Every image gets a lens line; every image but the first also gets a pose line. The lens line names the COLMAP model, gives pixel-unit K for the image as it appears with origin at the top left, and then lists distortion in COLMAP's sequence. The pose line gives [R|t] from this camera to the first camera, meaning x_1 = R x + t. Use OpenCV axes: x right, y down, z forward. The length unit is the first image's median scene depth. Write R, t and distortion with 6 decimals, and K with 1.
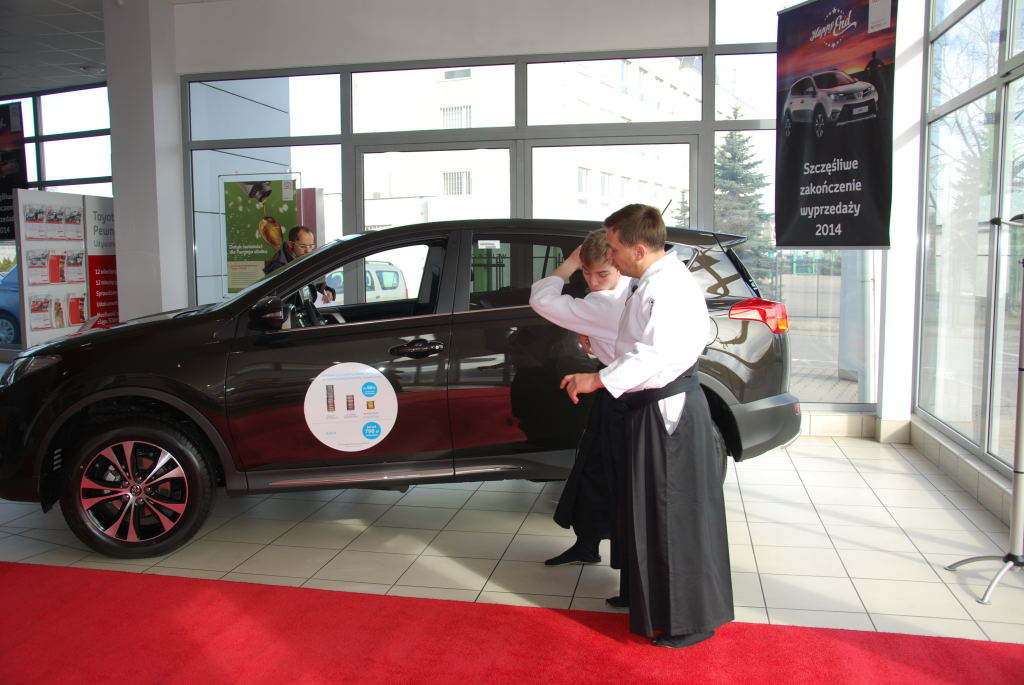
lens RADIAL K [[887.8, 0, 512.0], [0, 887.8, 342.5], [0, 0, 1]] dist [-0.103668, 0.134503]
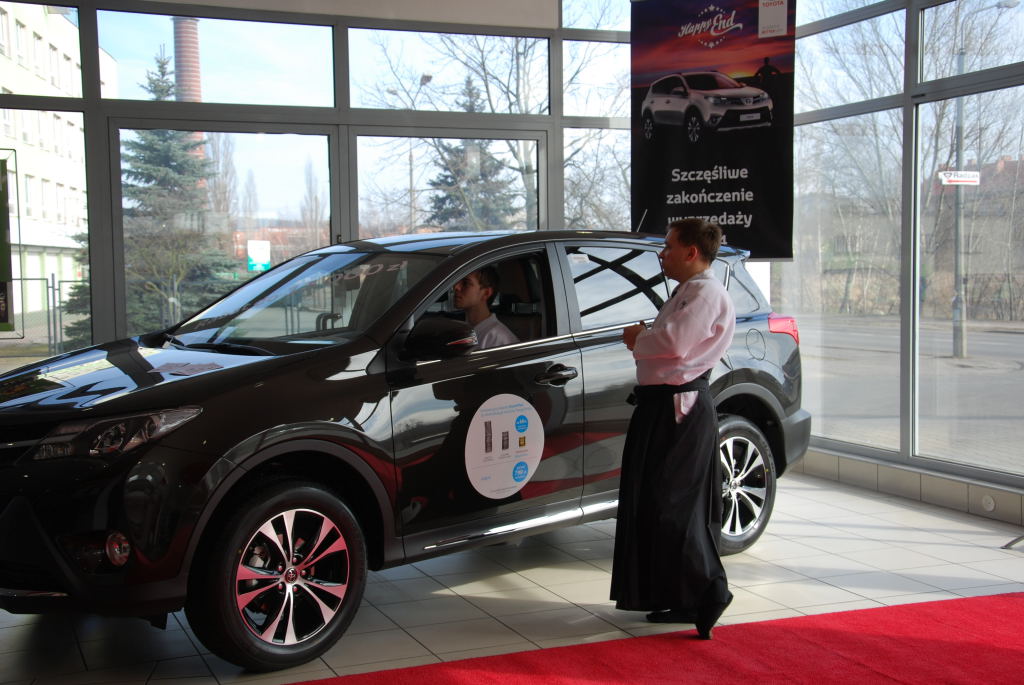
lens RADIAL K [[1340.8, 0, 512.0], [0, 1340.8, 342.5], [0, 0, 1]] dist [0.038320, 0.393024]
pose [[0.831886, -0.035981, 0.553779, -0.627431], [0.064065, 0.997451, -0.031430, 0.010061], [-0.551236, 0.061624, 0.832071, -0.067338]]
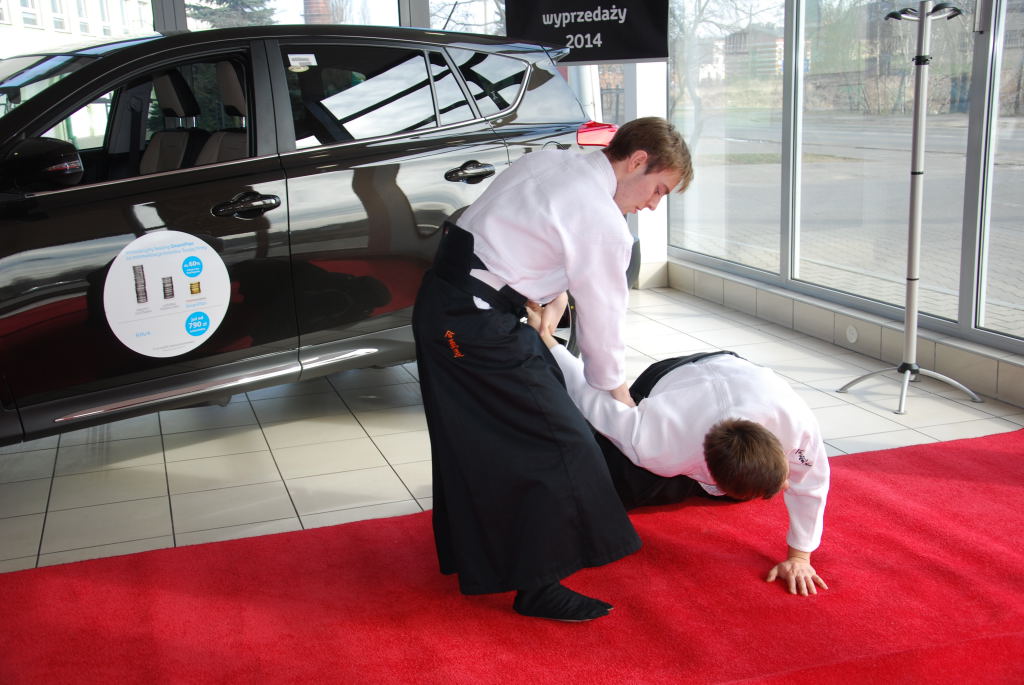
lens RADIAL K [[1175.1, 0, 512.0], [0, 1175.1, 342.5], [0, 0, 1]] dist [0.029004, 0.060981]
pose [[0.874079, -0.128540, 0.468470, -0.272417], [0.078280, 0.989024, 0.125315, 0.010337], [-0.479436, -0.072864, 0.874547, 0.028015]]
